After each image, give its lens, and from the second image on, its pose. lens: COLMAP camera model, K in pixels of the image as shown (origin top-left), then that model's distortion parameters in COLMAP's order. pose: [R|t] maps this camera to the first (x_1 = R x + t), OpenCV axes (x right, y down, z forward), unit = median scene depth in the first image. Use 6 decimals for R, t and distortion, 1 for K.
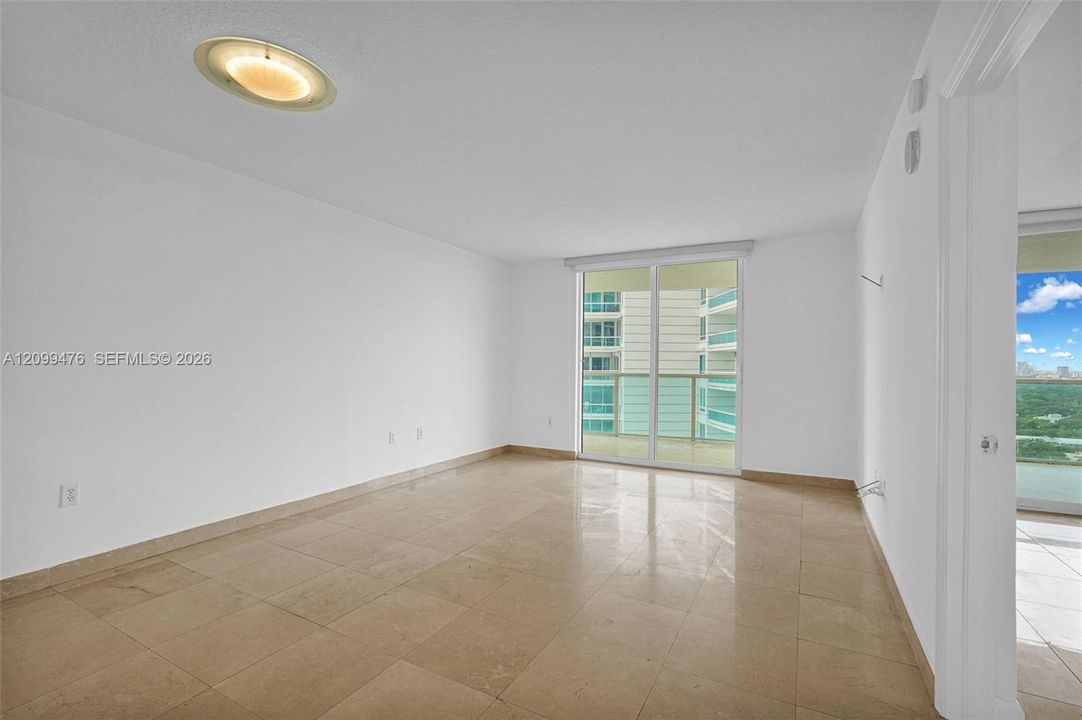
lens RADIAL K [[486.0, 0, 541.1], [0, 486.0, 361.8], [0, 0, 1]] dist [-0.019064, 0.008590]
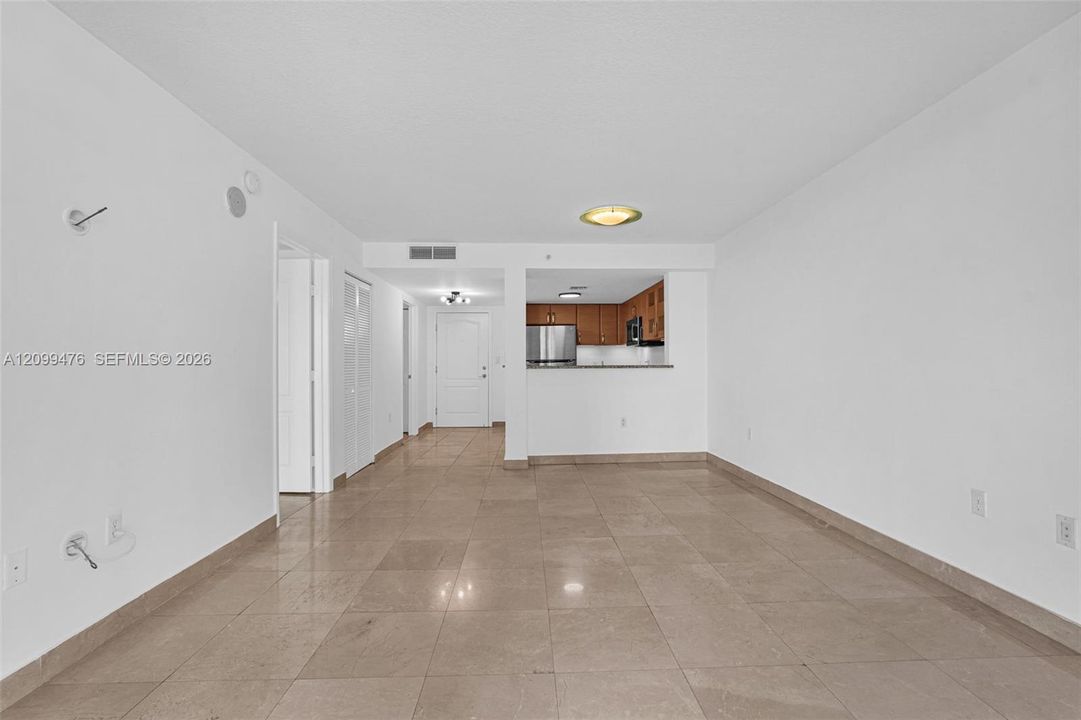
lens RADIAL K [[485.5, 0, 540.6], [0, 485.5, 361.8], [0, 0, 1]] dist [-0.019064, 0.008590]
pose [[-0.857762, -0.005600, -0.514016, 0.303097], [0.000311, 0.999935, -0.011413, 0.016016], [0.514046, -0.009949, -0.857705, 1.092019]]
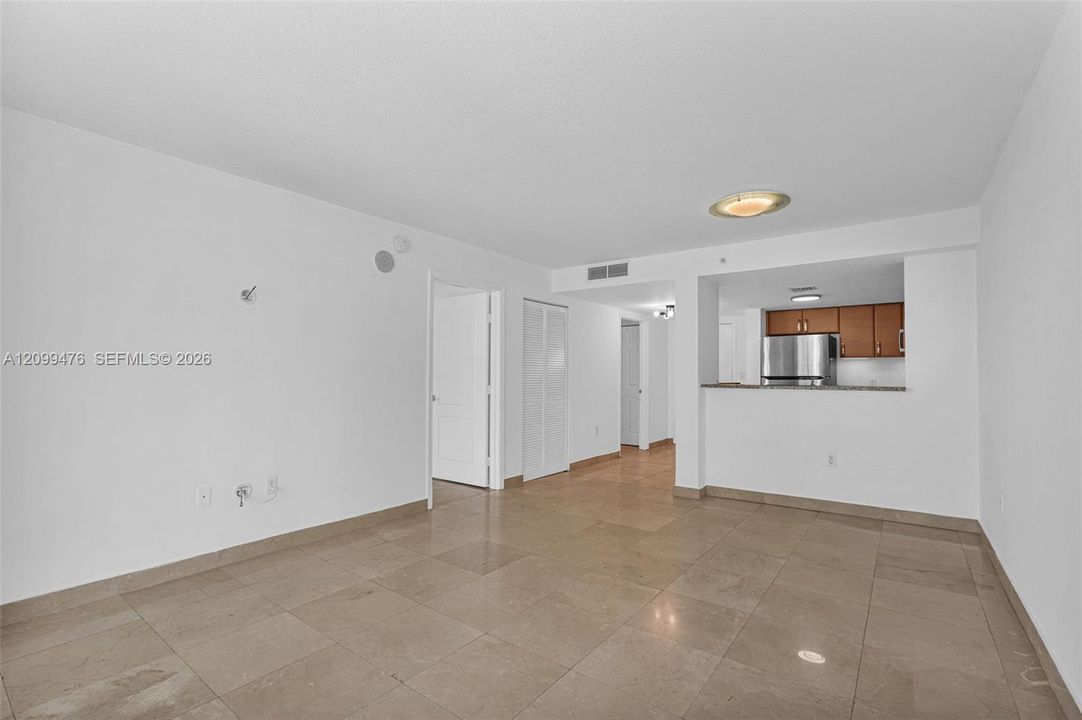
lens RADIAL K [[486.0, 0, 541.1], [0, 486.0, 361.8], [0, 0, 1]] dist [-0.019064, 0.008590]
pose [[-0.990447, -0.009419, 0.137571, -0.041103], [-0.013689, 0.999452, -0.030128, 0.001529], [-0.137212, -0.031724, -0.990034, 1.153955]]
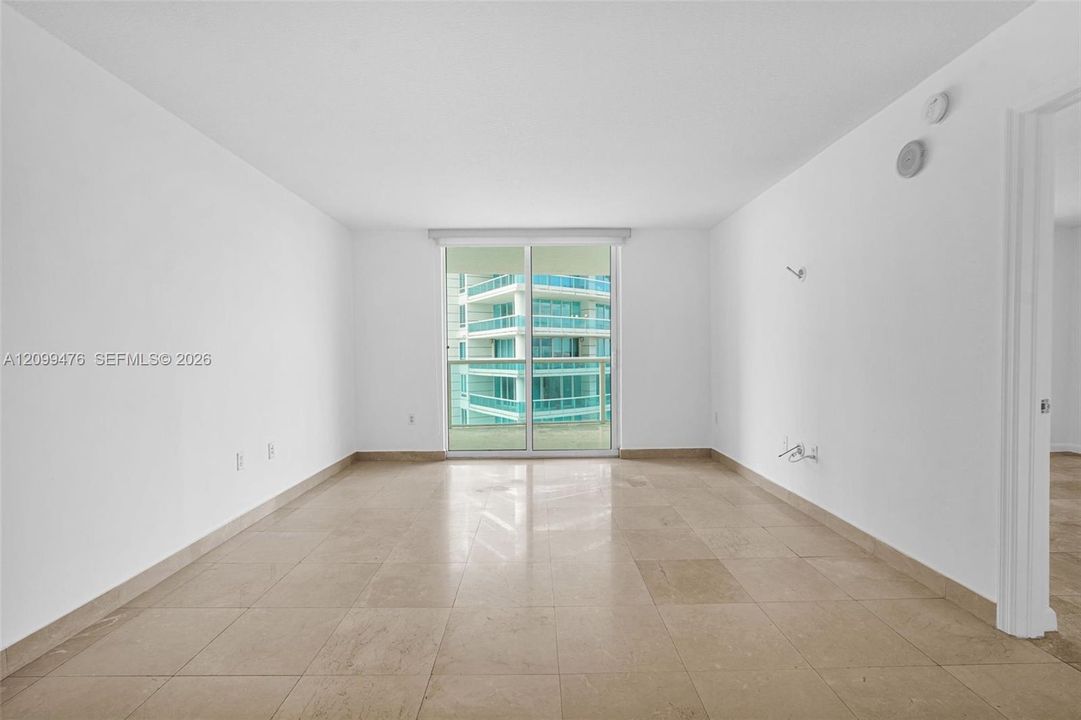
lens RADIAL K [[488.5, 0, 538.3], [0, 488.5, 362.5], [0, 0, 1]] dist [-0.019276, 0.008769]
pose [[0.873826, -0.028901, 0.485379, -0.244749], [0.016399, 0.999416, 0.029985, 0.000779], [-0.485962, -0.018242, 0.873790, 0.171601]]
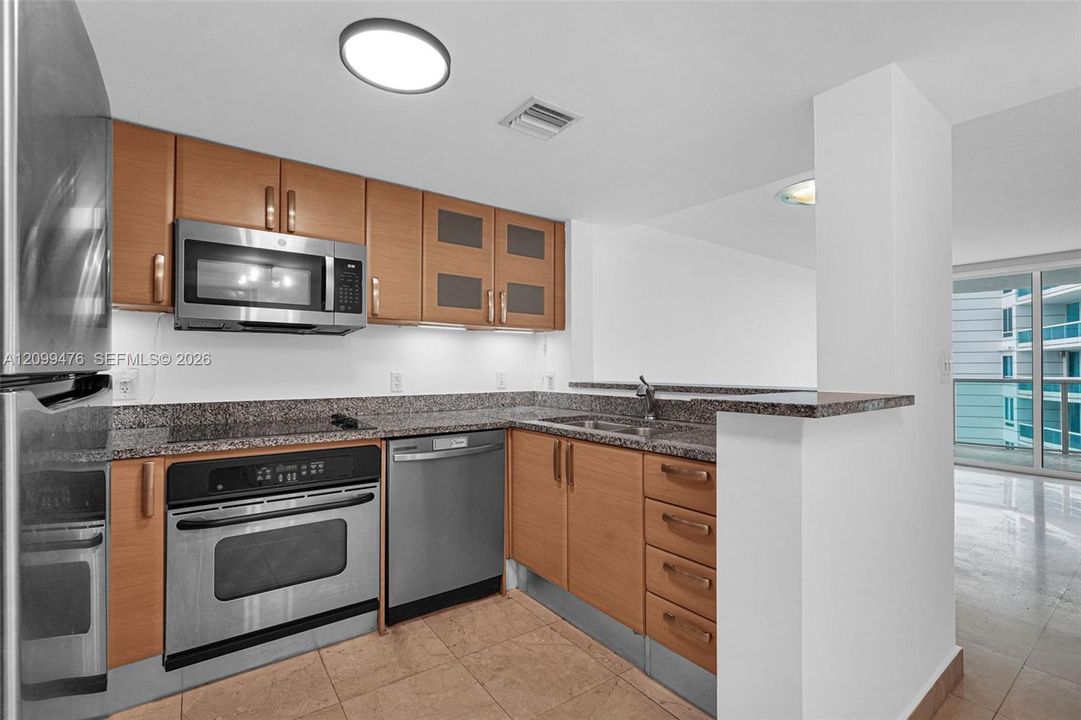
lens RADIAL K [[485.5, 0, 540.6], [0, 485.5, 361.8], [0, 0, 1]] dist [-0.019064, 0.008590]
pose [[0.909110, -0.012705, -0.416363, -0.313601], [0.008370, 0.999890, -0.012235, -0.008638], [0.416473, 0.007638, 0.909116, -0.340278]]
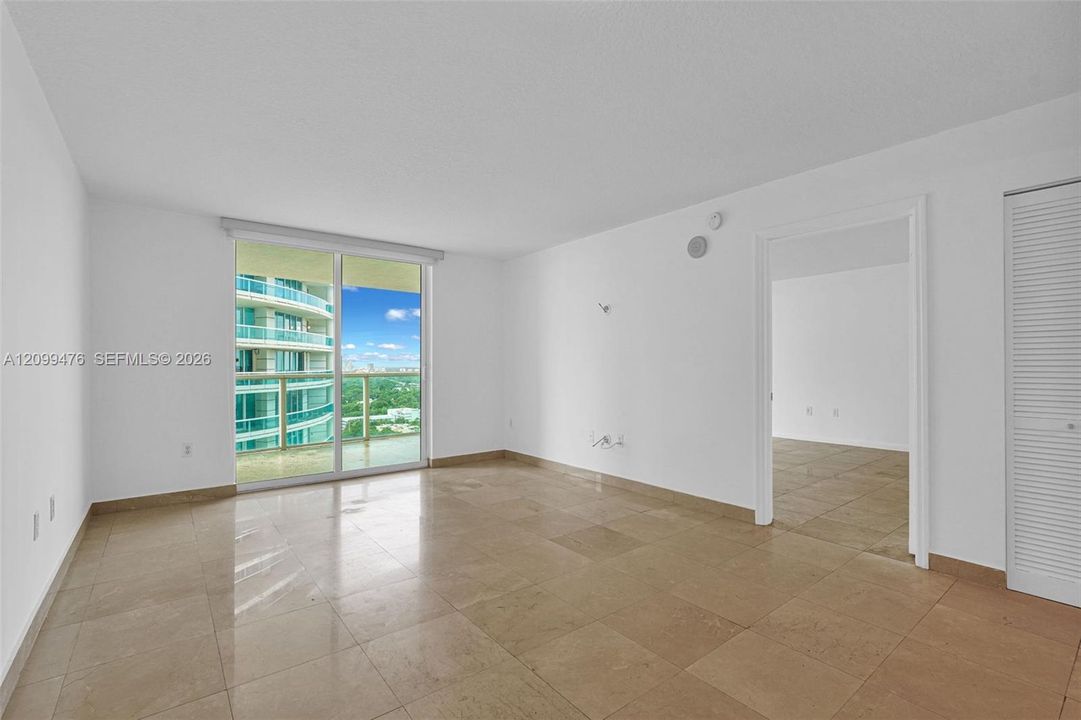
lens RADIAL K [[493.5, 0, 540.5], [0, 493.5, 360.0], [0, 0, 1]] dist [-0.018578, 0.009205]
pose [[0.393898, -0.003095, 0.919149, -0.503939], [0.003812, 0.999991, 0.001734, -0.002262], [-0.919146, 0.002820, 0.393907, 0.337743]]
